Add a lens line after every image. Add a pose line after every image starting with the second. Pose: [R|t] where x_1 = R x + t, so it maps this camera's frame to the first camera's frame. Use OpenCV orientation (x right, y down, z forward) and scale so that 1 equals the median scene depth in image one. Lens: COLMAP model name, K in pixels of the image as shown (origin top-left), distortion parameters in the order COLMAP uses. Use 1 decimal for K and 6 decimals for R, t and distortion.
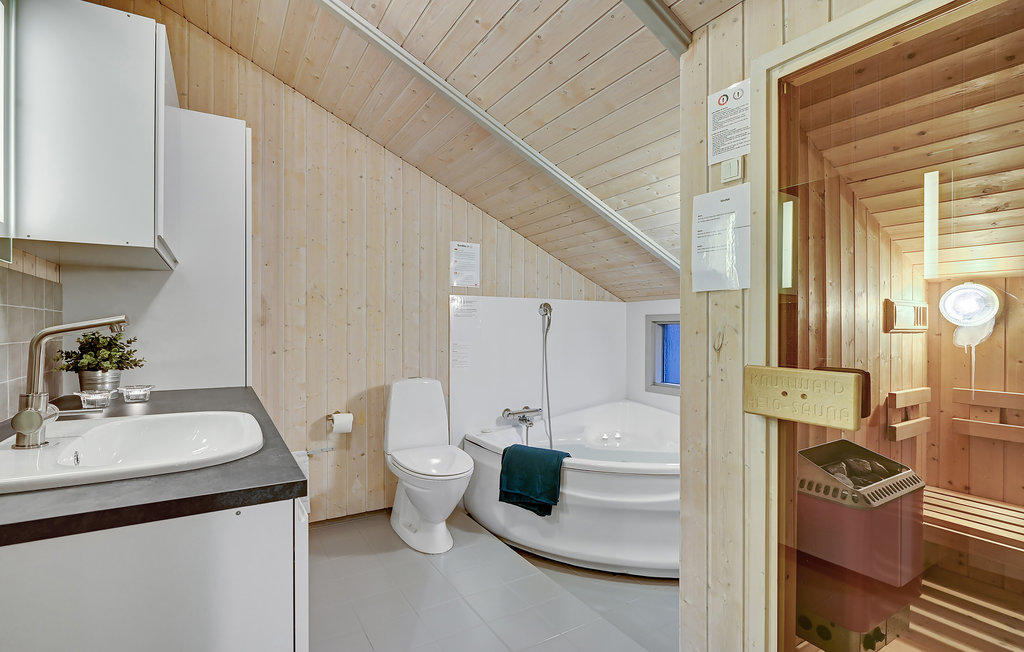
lens RADIAL K [[480.8, 0, 512.0], [0, 480.8, 326.0], [0, 0, 1]] dist [0.031810, 0.000031]
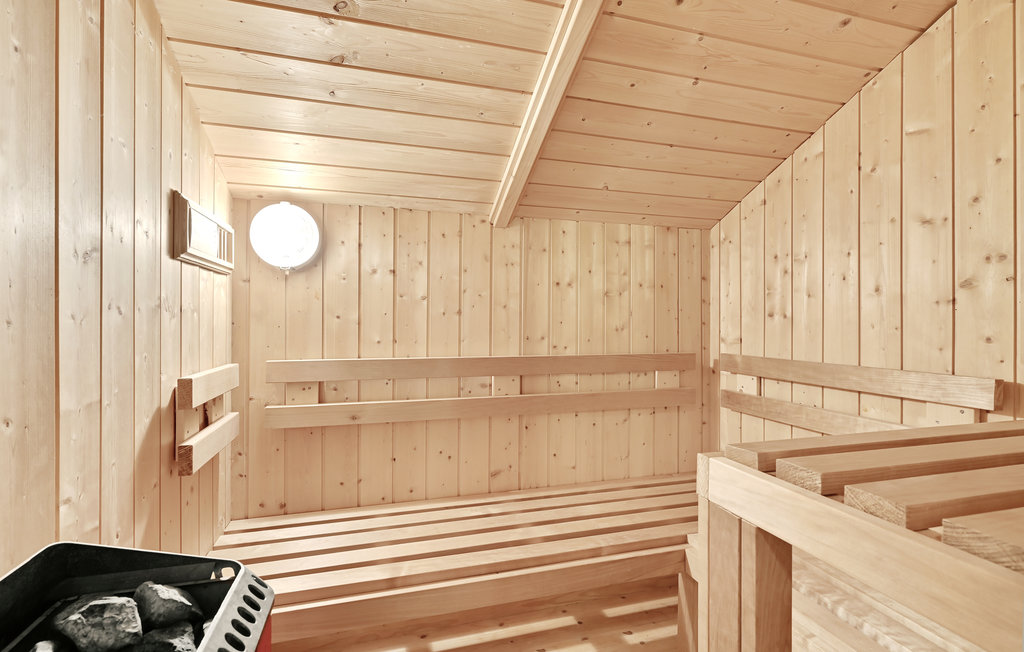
lens RADIAL K [[461.4, 0, 512.0], [0, 461.4, 326.0], [0, 0, 1]] dist [-0.026522, 0.000025]
pose [[0.257476, -0.006273, 0.966264, 0.406585], [0.000598, 0.999980, 0.006332, 0.078420], [-0.966285, -0.001053, 0.257474, 0.548607]]
